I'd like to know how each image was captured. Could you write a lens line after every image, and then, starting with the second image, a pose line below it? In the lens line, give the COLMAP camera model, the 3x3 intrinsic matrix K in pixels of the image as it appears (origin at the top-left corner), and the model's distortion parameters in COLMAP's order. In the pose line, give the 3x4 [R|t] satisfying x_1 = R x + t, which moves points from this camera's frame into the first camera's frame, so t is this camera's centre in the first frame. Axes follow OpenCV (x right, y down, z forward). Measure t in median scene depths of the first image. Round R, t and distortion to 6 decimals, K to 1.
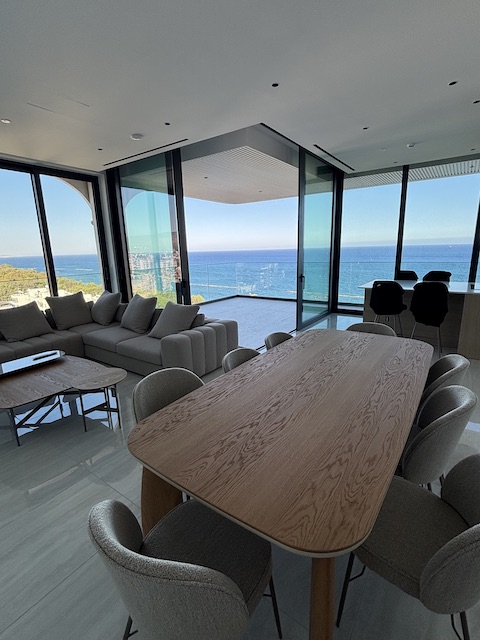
lens RADIAL K [[302.4, 0, 243.1], [0, 302.4, 322.5], [0, 0, 1]] dist [0.002696, 0.000215]
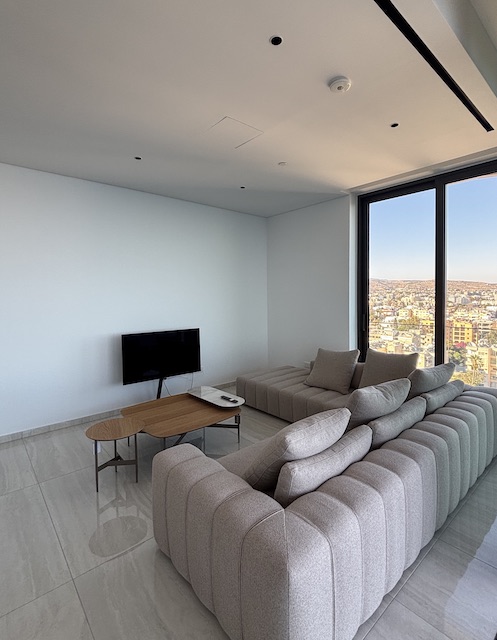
lens RADIAL K [[320.7, 0, 251.0], [0, 320.7, 303.3], [0, 0, 1]] dist [0.002324, -0.000036]
pose [[-0.251757, 0.055954, -0.966172, 0.194334], [-0.210382, 0.971289, 0.111070, -0.206523], [0.944647, 0.231228, -0.232757, 0.813228]]
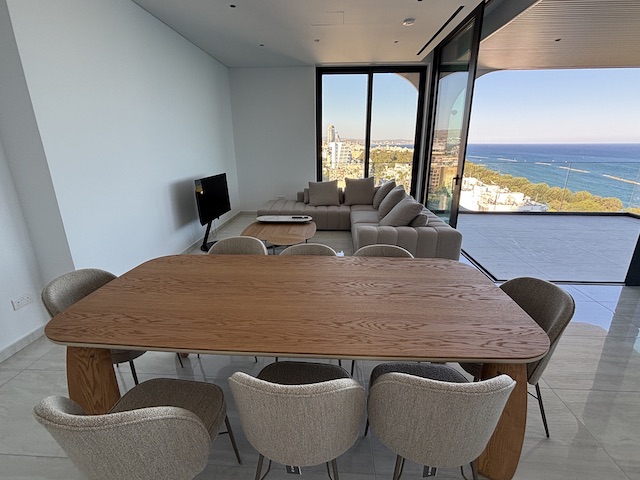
lens RADIAL K [[306.9, 0, 322.4], [0, 306.9, 238.4], [0, 0, 1]] dist [-0.001805, -0.000637]
pose [[0.533790, 0.273684, -0.800103, 0.363058], [-0.206080, 0.959752, 0.190807, -0.058060], [0.820121, 0.063035, 0.568707, 0.195126]]
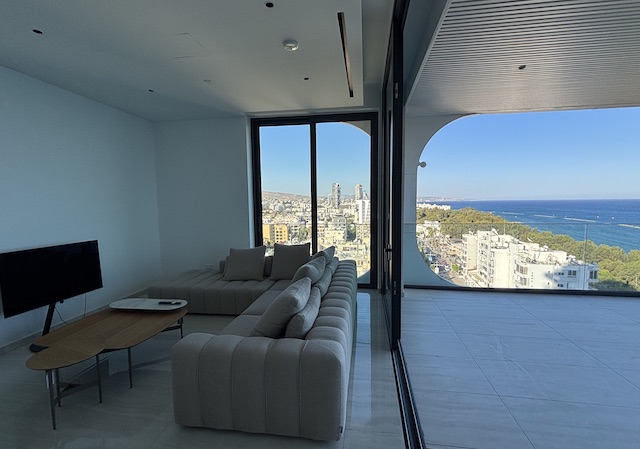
lens RADIAL K [[311.0, 0, 318.2], [0, 311.0, 227.6], [0, 0, 1]] dist [-0.006889, -0.001170]
pose [[0.442839, 0.096279, -0.891417, 0.290754], [-0.207236, 0.978287, 0.002711, -0.154468], [0.872322, 0.183533, 0.453177, 0.606438]]
